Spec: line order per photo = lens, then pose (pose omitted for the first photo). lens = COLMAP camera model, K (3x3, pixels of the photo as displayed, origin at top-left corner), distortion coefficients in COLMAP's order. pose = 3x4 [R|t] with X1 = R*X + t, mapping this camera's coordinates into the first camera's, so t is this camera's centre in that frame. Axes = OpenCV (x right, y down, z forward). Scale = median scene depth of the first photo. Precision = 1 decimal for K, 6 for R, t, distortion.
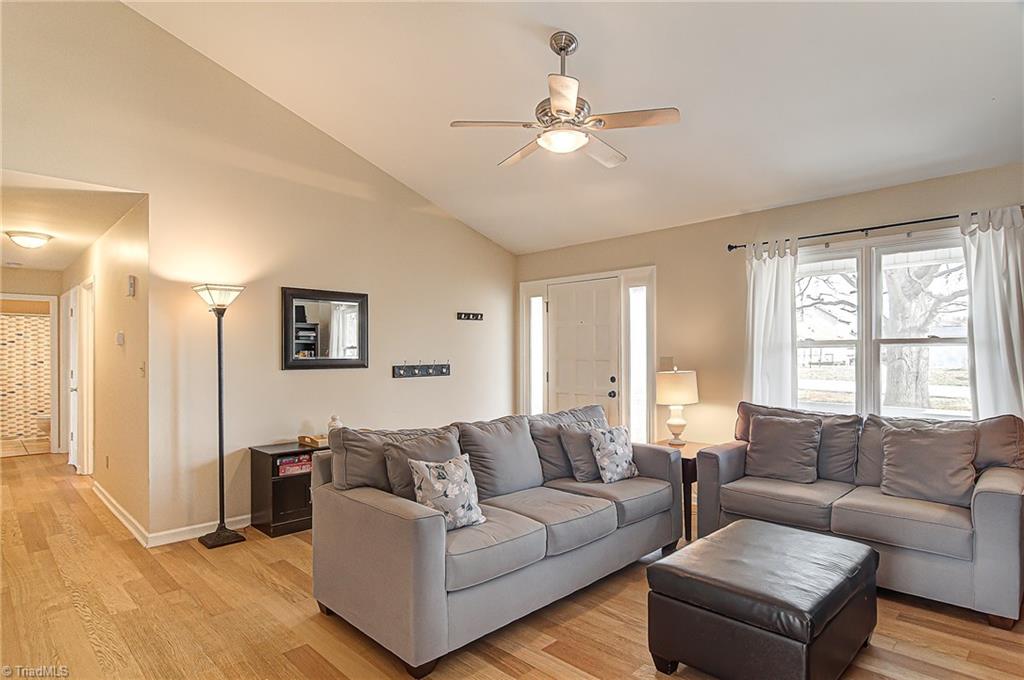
lens RADIAL K [[551.3, 0, 488.8], [0, 551.3, 355.7], [0, 0, 1]] dist [0.010154, -0.005333]
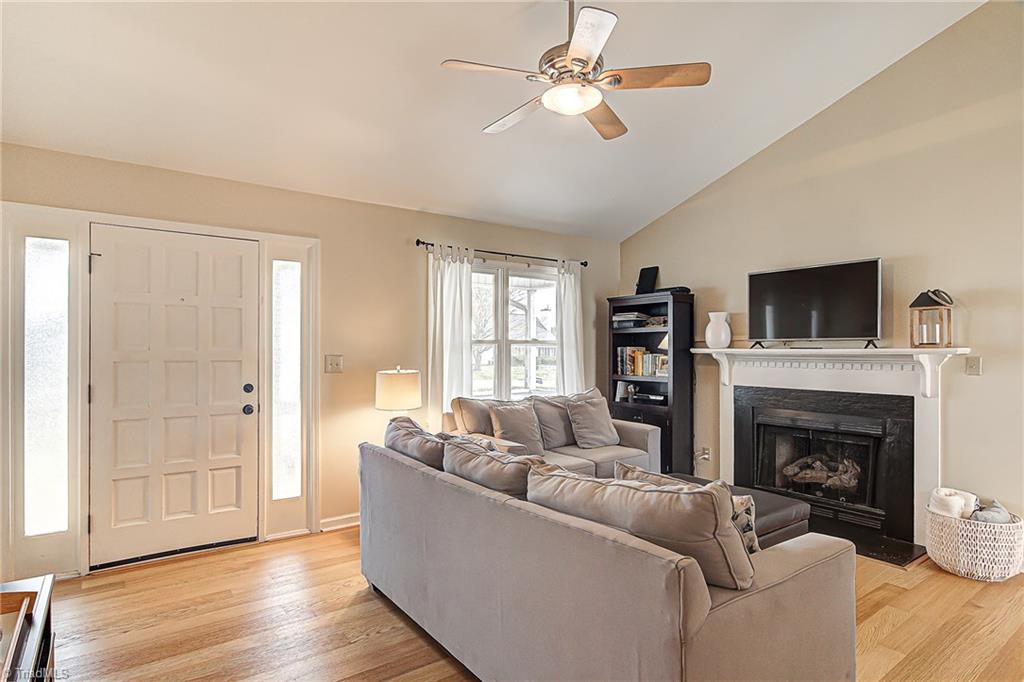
lens RADIAL K [[551.3, 0, 504.6], [0, 551.3, 351.6], [0, 0, 1]] dist [0.010154, -0.005333]
pose [[0.130227, -0.011922, 0.991413, -0.561411], [-0.006643, 0.999895, 0.012897, -0.018417], [-0.991462, -0.008266, 0.130134, 0.792062]]
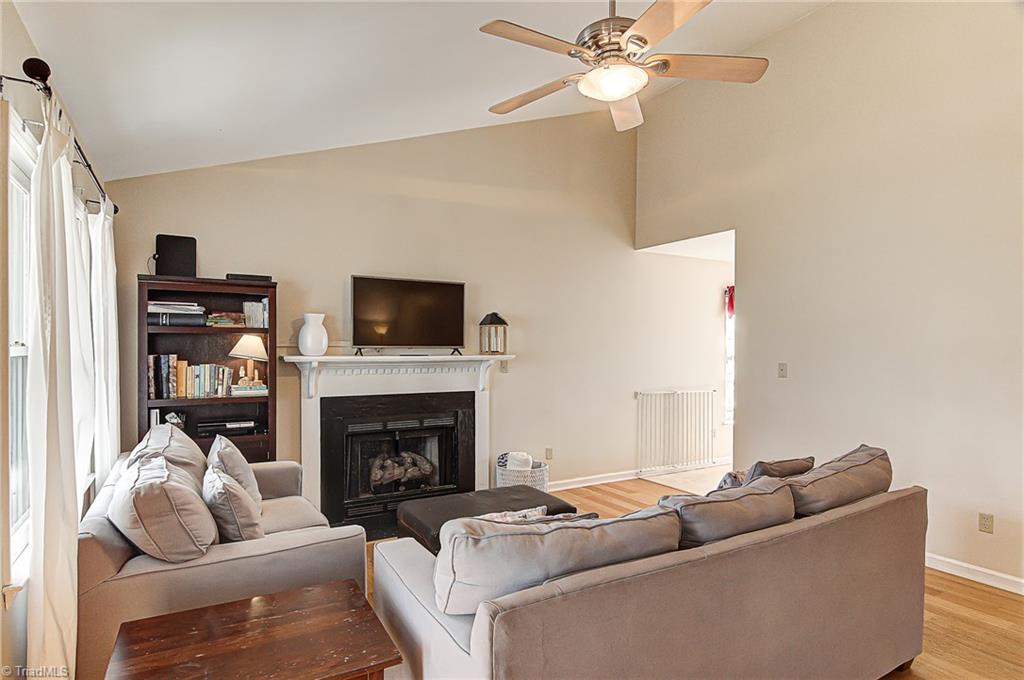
lens RADIAL K [[551.3, 0, 491.6], [0, 551.3, 355.0], [0, 0, 1]] dist [0.010154, -0.005333]
pose [[-0.972736, -0.013854, 0.231502, 0.096395], [-0.011814, 0.999878, 0.010196, -0.028380], [-0.231616, 0.007183, -0.972781, 1.384100]]
